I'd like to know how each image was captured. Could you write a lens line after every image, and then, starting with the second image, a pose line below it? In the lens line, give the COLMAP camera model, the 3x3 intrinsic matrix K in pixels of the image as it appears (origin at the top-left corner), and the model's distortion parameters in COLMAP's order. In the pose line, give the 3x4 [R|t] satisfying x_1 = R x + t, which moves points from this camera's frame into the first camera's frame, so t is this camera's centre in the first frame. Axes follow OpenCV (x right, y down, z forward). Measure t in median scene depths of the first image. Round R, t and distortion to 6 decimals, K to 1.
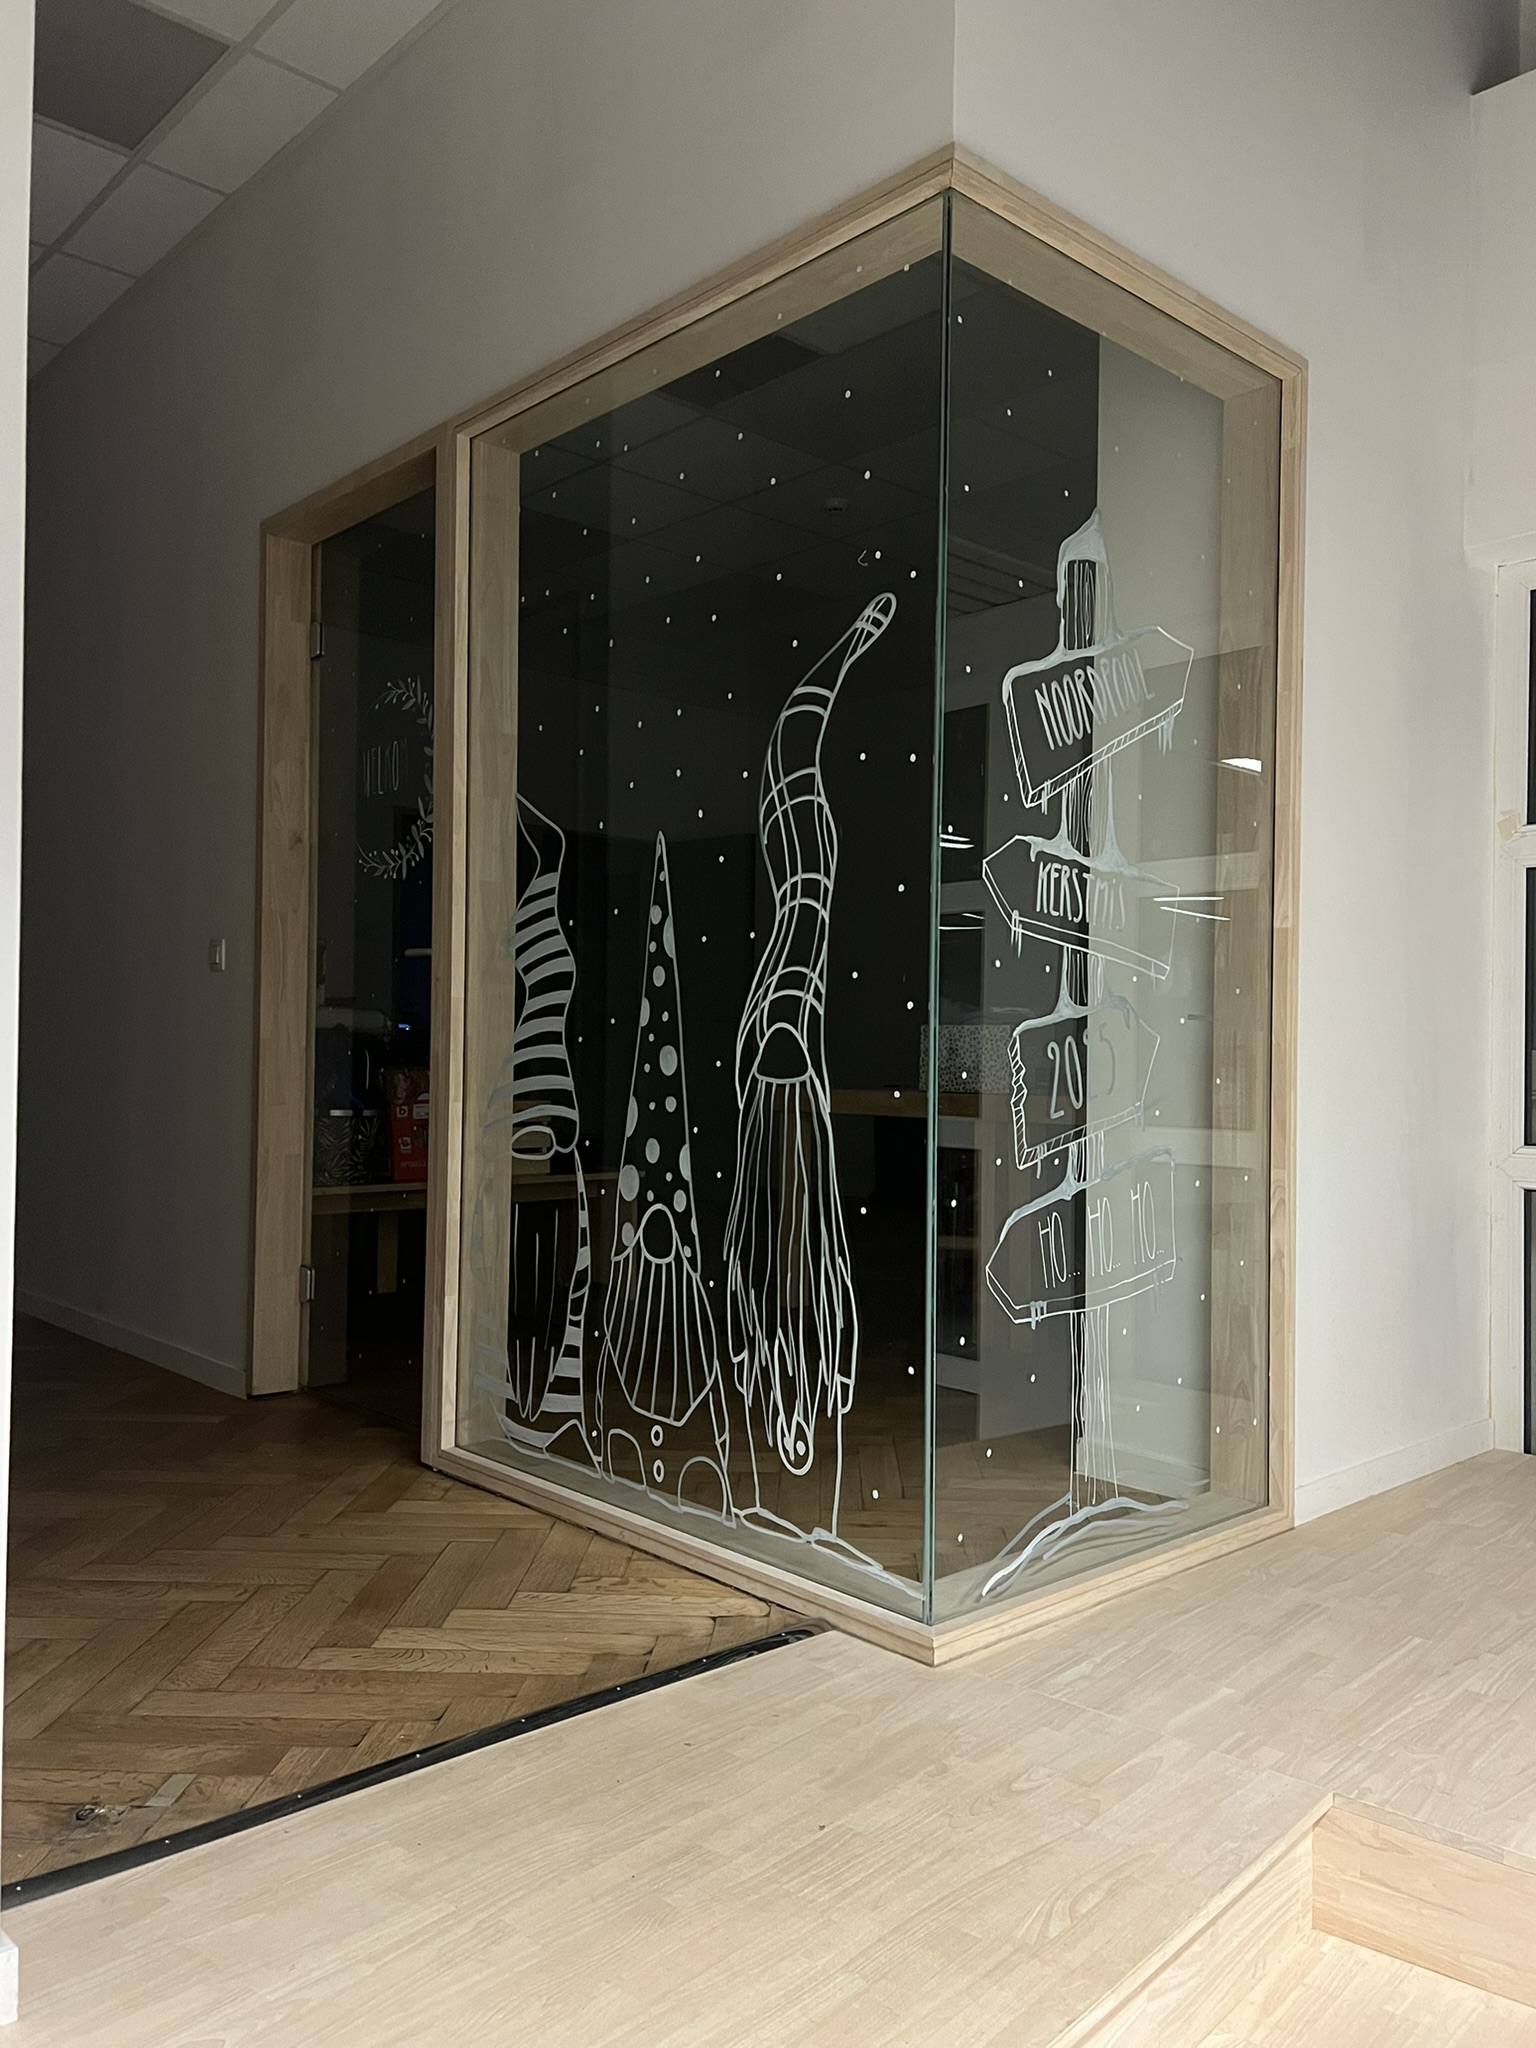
lens RADIAL K [[1558.8, 0, 760.6], [0, 1558.8, 1026.7], [0, 0, 1]] dist [0.011334, -0.013953]
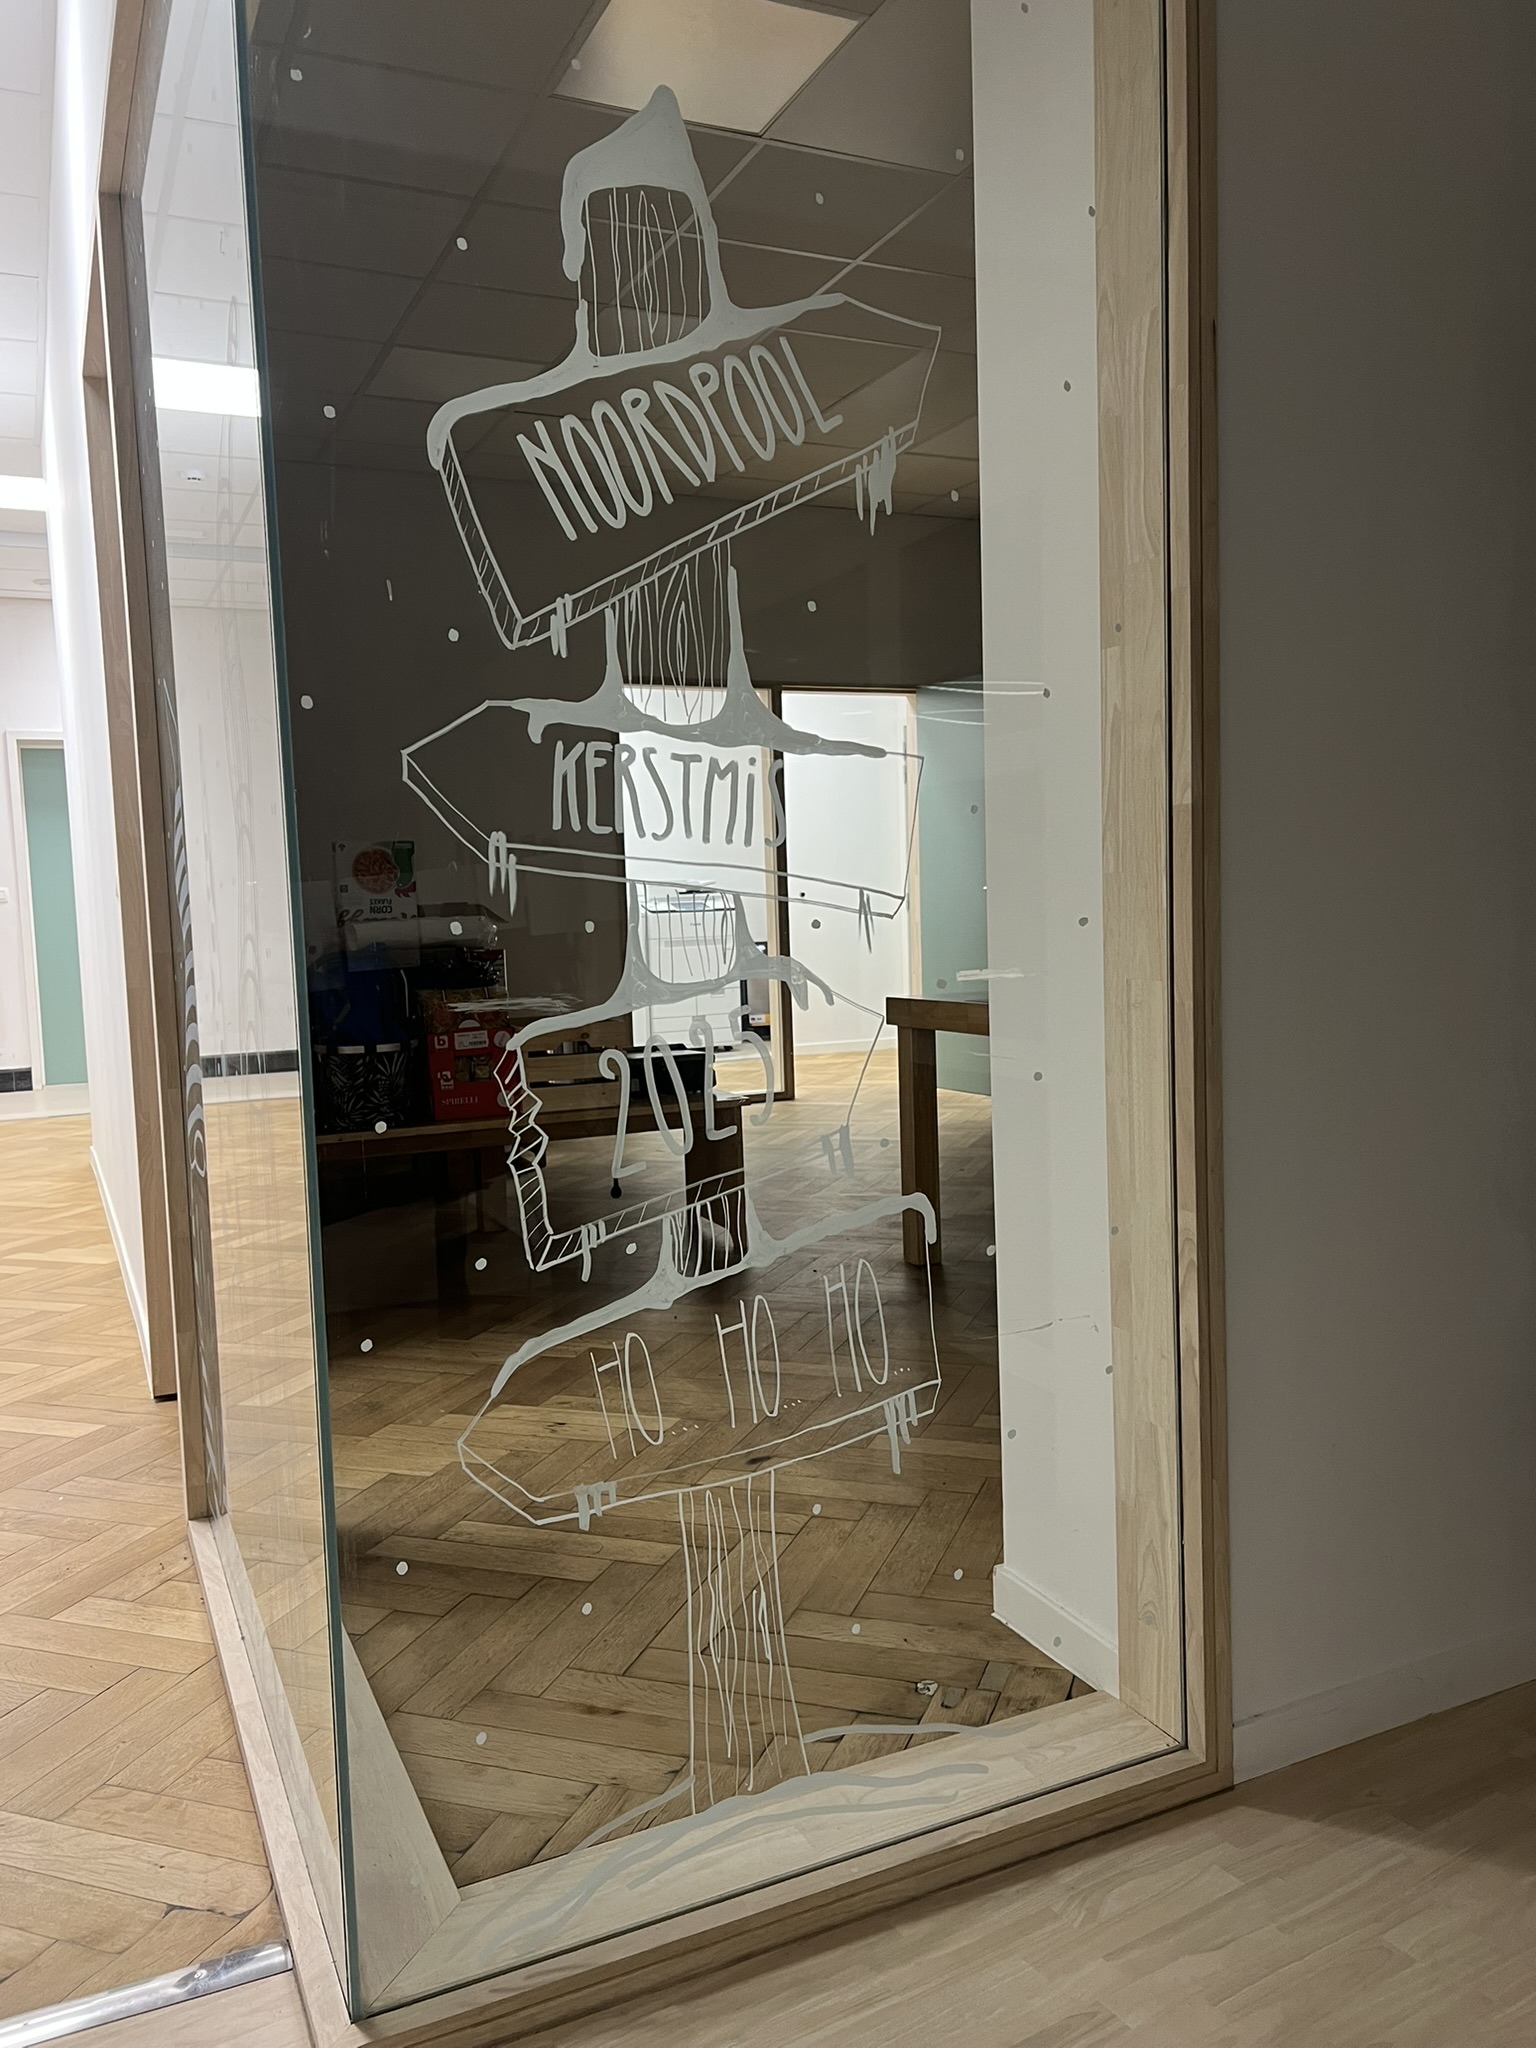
lens RADIAL K [[1558.8, 0, 774.9], [0, 1558.8, 1023.5], [0, 0, 1]] dist [0.011334, -0.013953]
pose [[0.955249, -0.022379, -0.294956, 0.421760], [0.050846, 0.994715, 0.089200, -0.049437], [0.291401, -0.100205, 0.951338, 0.462803]]
